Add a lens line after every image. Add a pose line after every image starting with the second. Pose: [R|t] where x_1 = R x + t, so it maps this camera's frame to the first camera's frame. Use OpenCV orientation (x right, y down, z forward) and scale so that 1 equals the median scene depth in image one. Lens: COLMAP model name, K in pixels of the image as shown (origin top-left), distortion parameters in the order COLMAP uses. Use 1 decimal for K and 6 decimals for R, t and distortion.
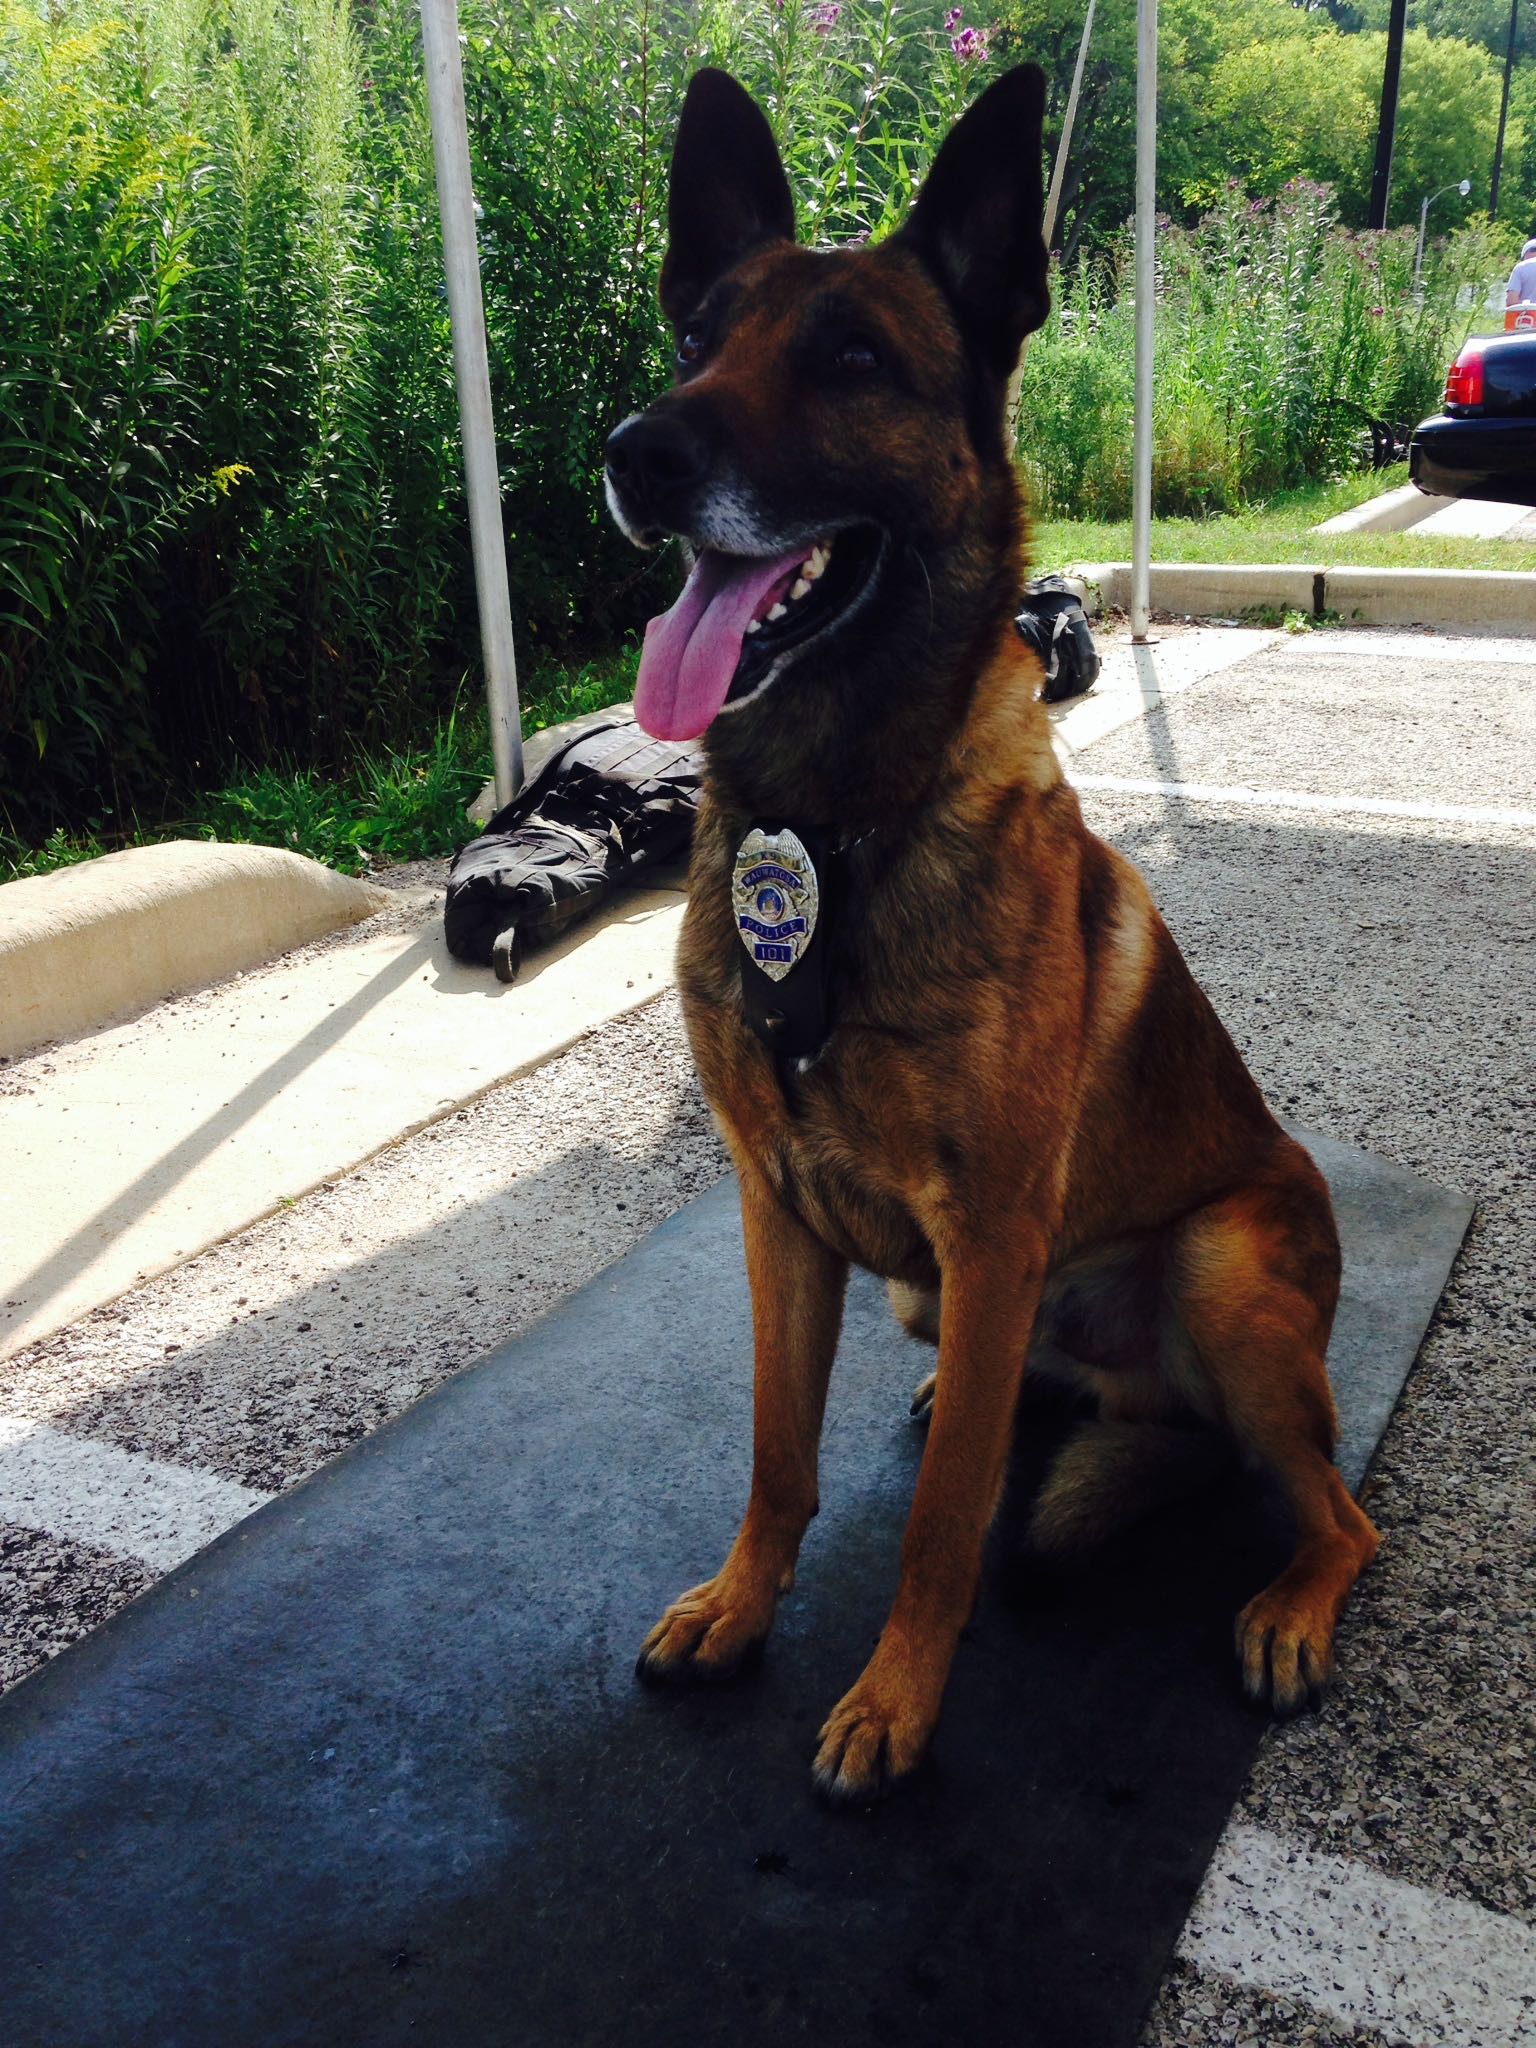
lens RADIAL K [[1883.9, 0, 755.1], [0, 1883.9, 1017.2], [0, 0, 1]] dist [0.210057, -0.343603]
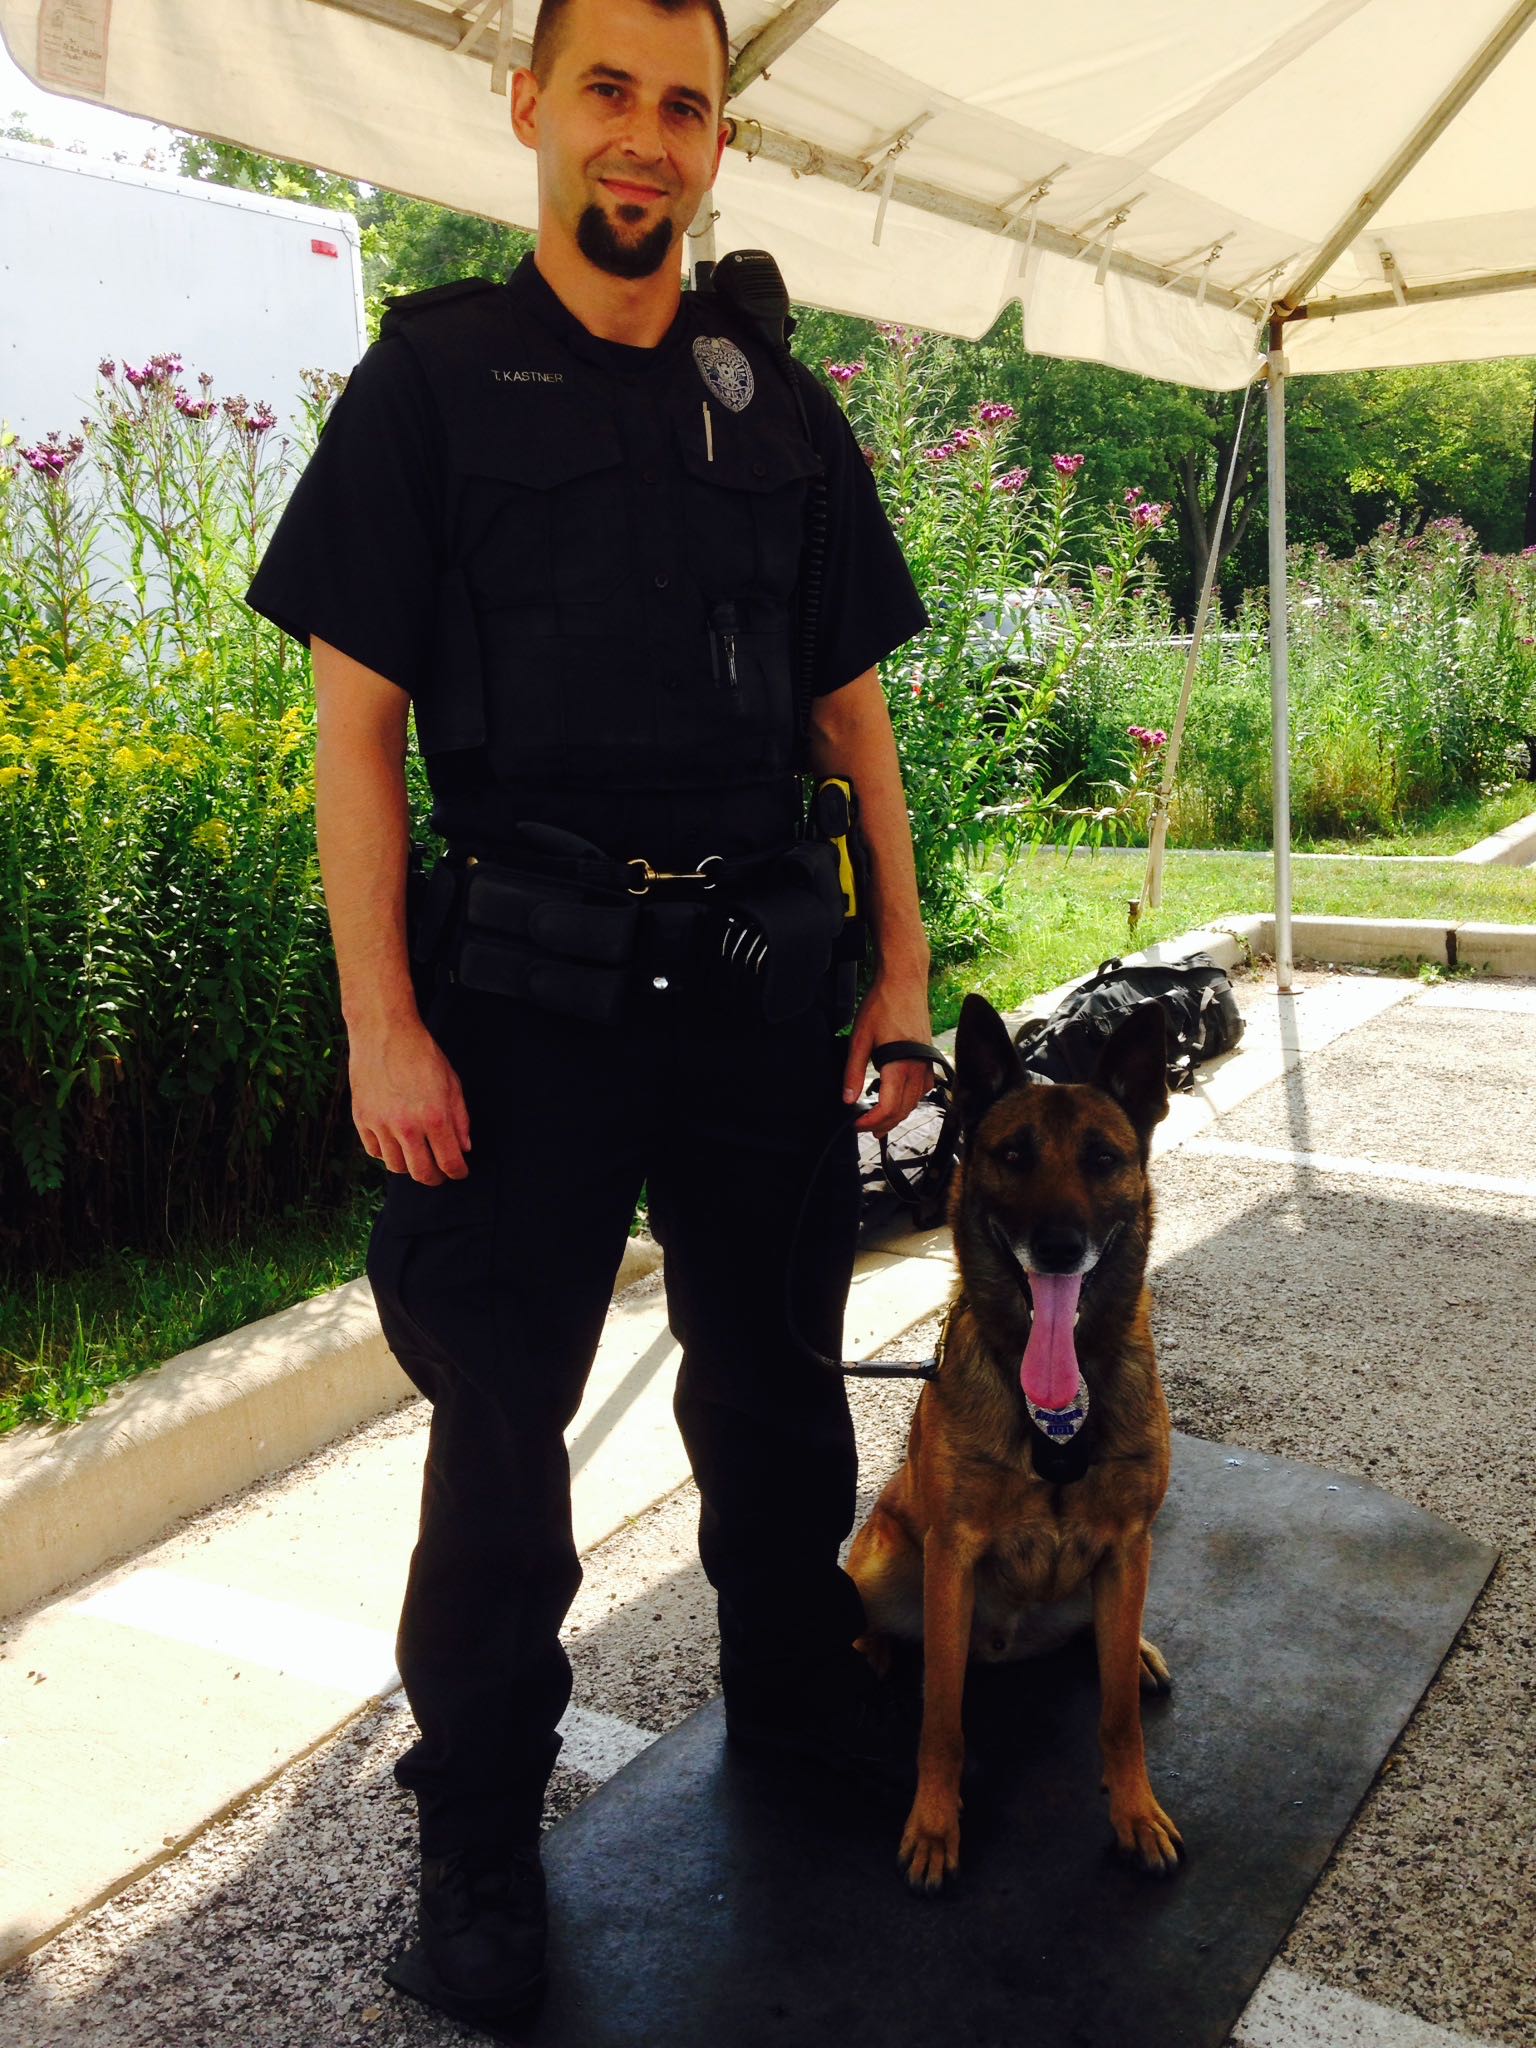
lens RADIAL K [[1883.9, 0, 755.1], [0, 1883.9, 1017.2], [0, 0, 1]] dist [0.210057, -0.343603]
pose [[0.995863, 0.005939, -0.090671, -0.022822], [-0.017780, 0.991309, -0.130349, -0.079796], [0.089109, 0.131422, 0.987313, -0.388580]]
